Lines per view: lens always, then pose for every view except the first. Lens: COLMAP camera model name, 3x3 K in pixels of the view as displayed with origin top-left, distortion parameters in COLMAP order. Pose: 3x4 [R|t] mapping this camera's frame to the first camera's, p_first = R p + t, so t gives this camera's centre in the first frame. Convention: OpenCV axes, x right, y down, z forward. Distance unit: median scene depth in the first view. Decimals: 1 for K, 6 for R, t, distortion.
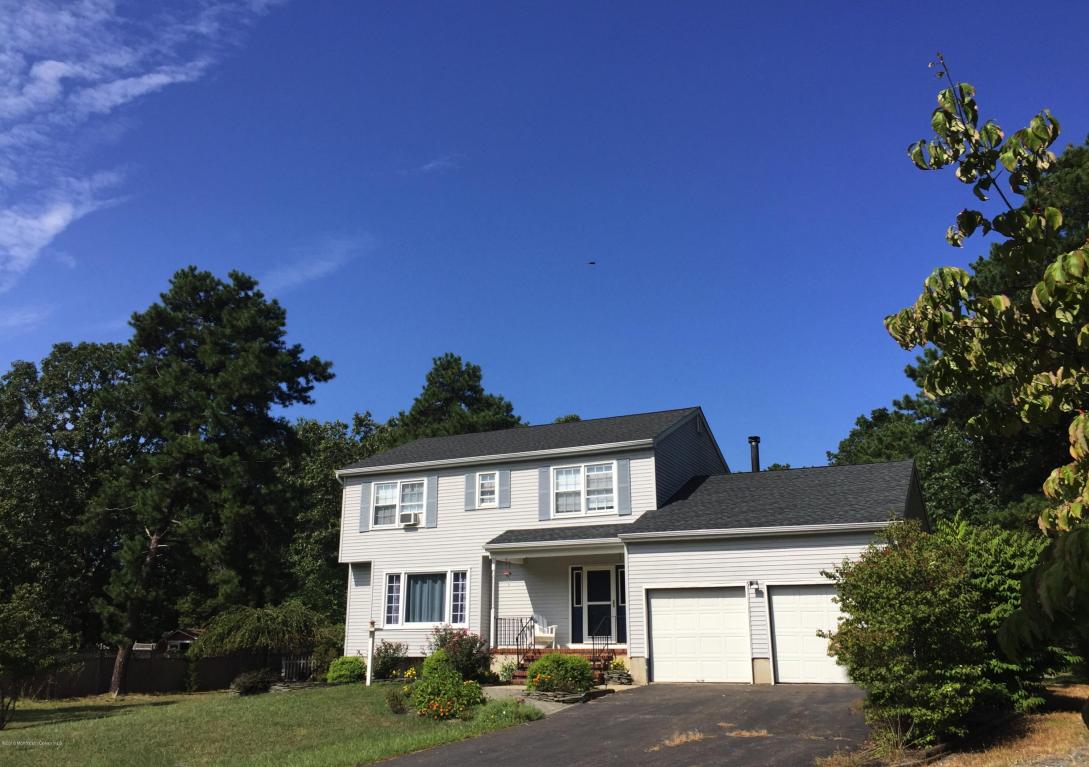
lens RADIAL K [[972.9, 0, 544.5], [0, 972.9, 383.5], [0, 0, 1]] dist [0.085797, -0.172903]
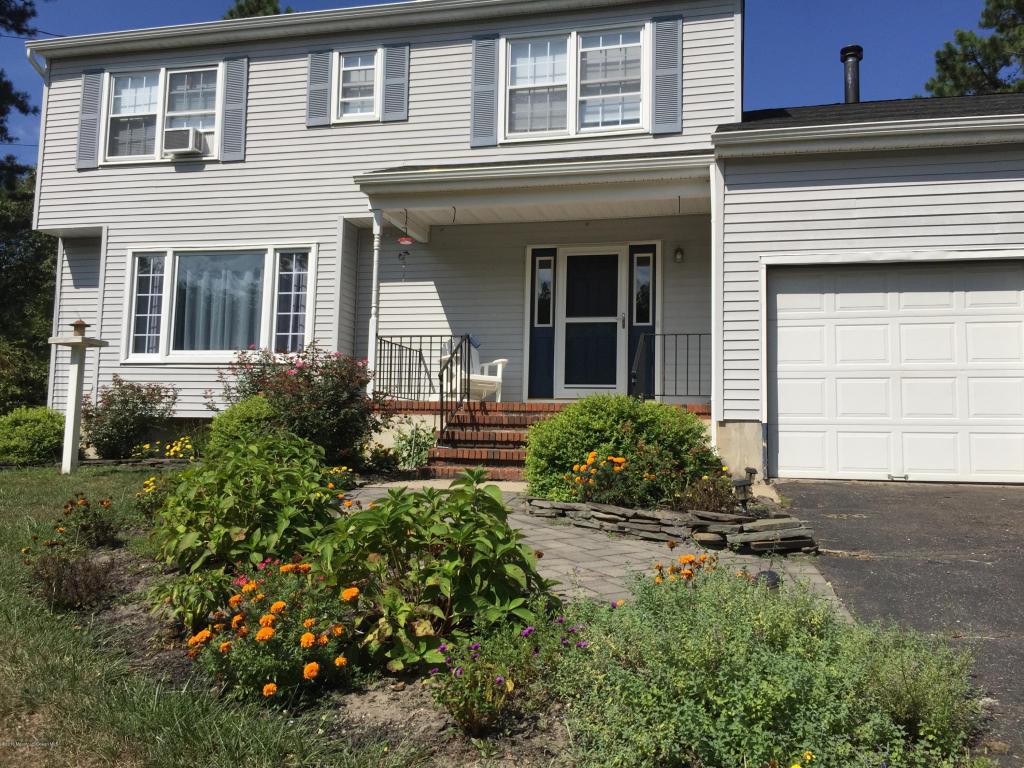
lens RADIAL K [[936.9, 0, 541.0], [0, 936.9, 369.0], [0, 0, 1]] dist [0.038320, -0.005446]
pose [[0.977231, 0.040895, 0.208199, -0.060230], [-0.079314, 0.980522, 0.179684, 0.153324], [-0.196795, -0.192106, 0.961440, 0.505440]]
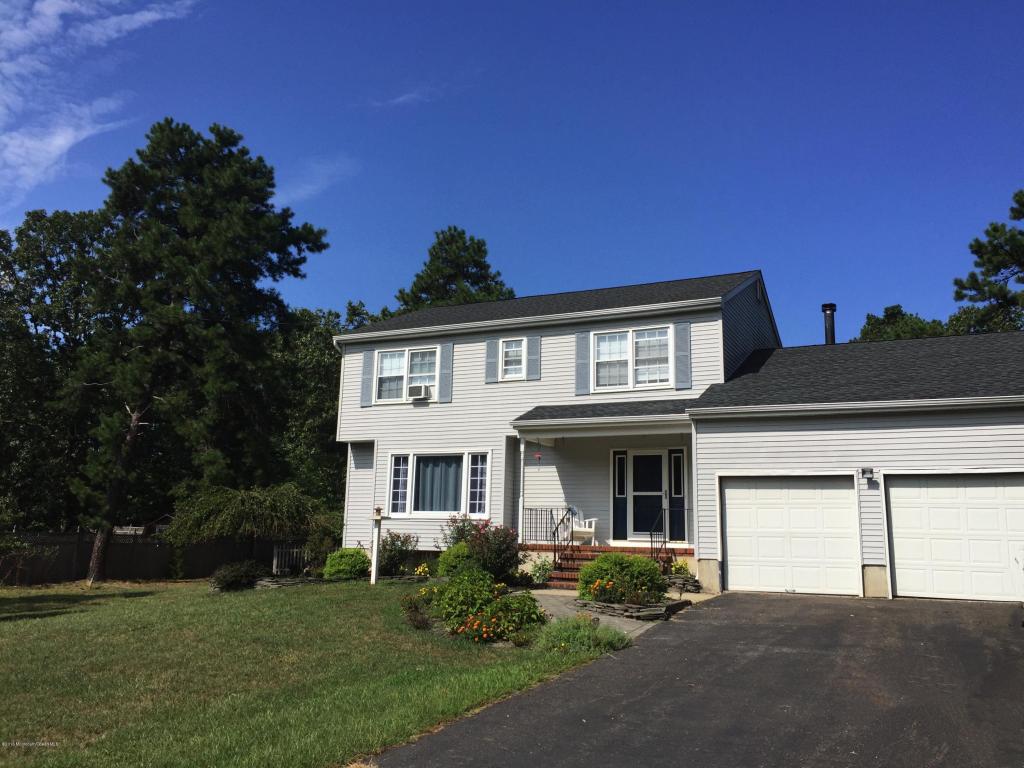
lens RADIAL K [[926.7, 0, 512.0], [0, 926.7, 384.0], [0, 0, 1]] dist [0.099181, -0.189664]
pose [[0.999689, 0.020319, -0.014453, -0.046438], [-0.018782, 0.994863, 0.099470, 0.050330], [0.016400, -0.099168, 0.994936, 0.199205]]
